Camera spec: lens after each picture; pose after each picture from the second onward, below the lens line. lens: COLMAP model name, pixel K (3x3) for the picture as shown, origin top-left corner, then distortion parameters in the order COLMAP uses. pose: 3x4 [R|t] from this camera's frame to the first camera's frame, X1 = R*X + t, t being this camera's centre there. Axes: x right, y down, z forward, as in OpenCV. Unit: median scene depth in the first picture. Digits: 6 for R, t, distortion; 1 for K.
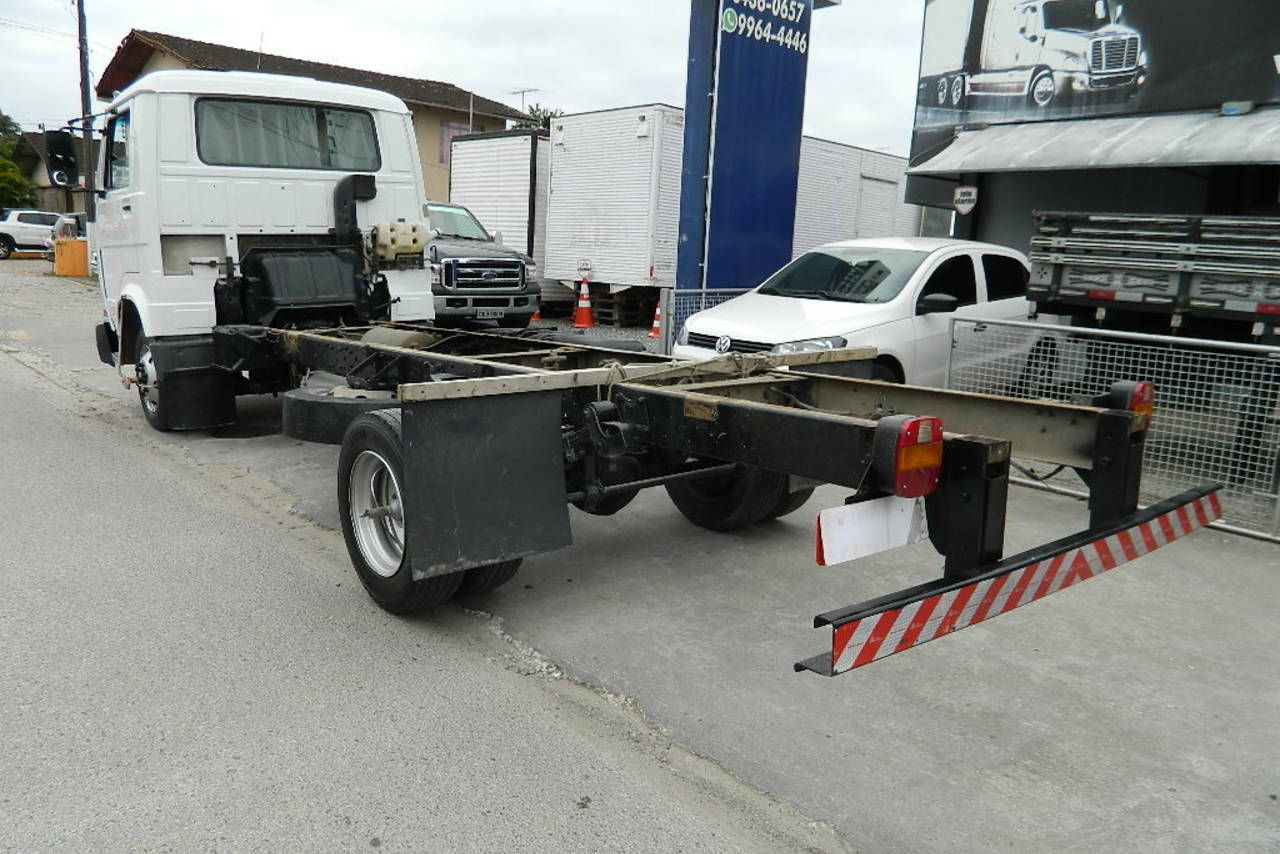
lens RADIAL K [[944.2, 0, 640.0], [0, 944.2, 427.0], [0, 0, 1]] dist [0.006492, 0.001680]
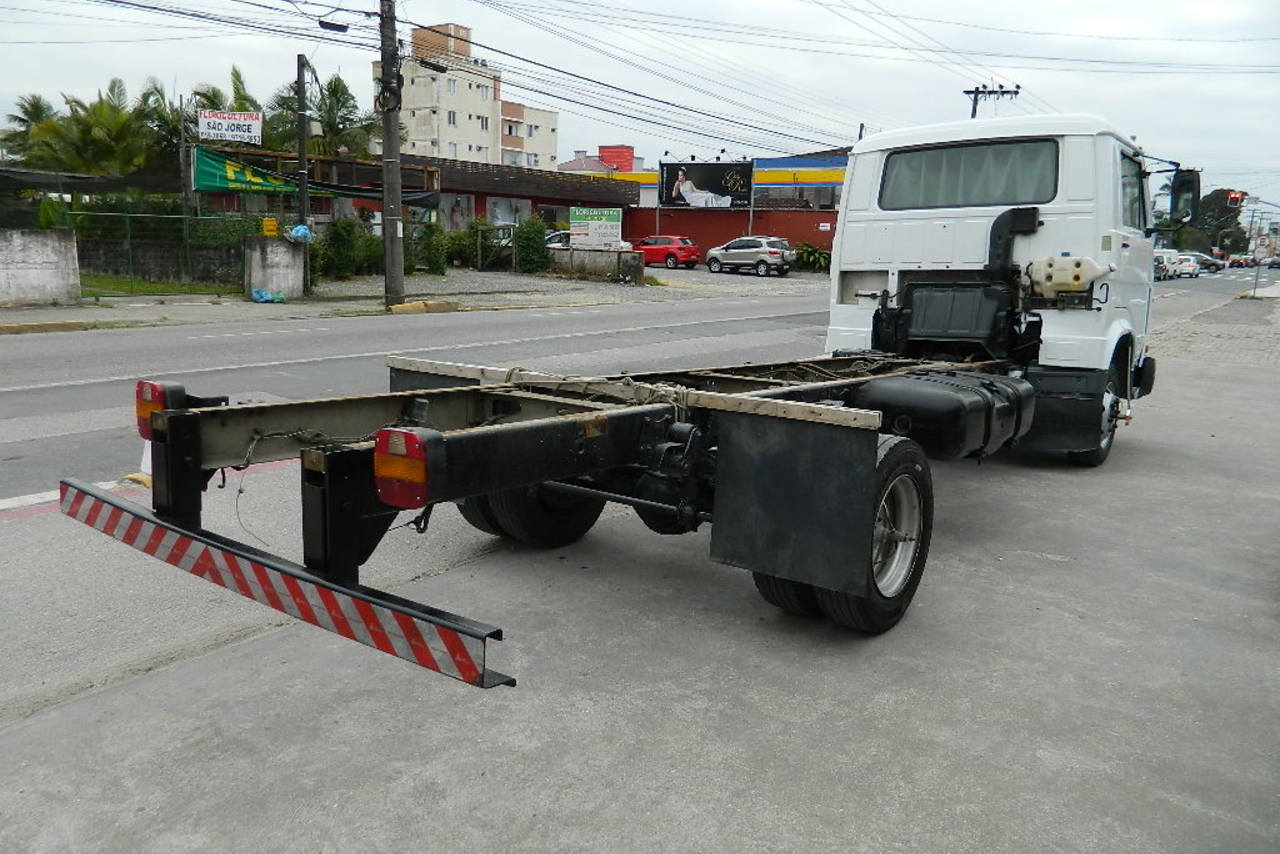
lens RADIAL K [[950.0, 0, 640.0], [0, 950.0, 427.0], [0, 0, 1]] dist [-0.000840, -0.004924]
pose [[0.224089, 0.150036, -0.962950, 0.625829], [-0.204742, 0.973275, 0.104000, -0.080395], [0.952819, 0.173851, 0.248819, 0.476507]]
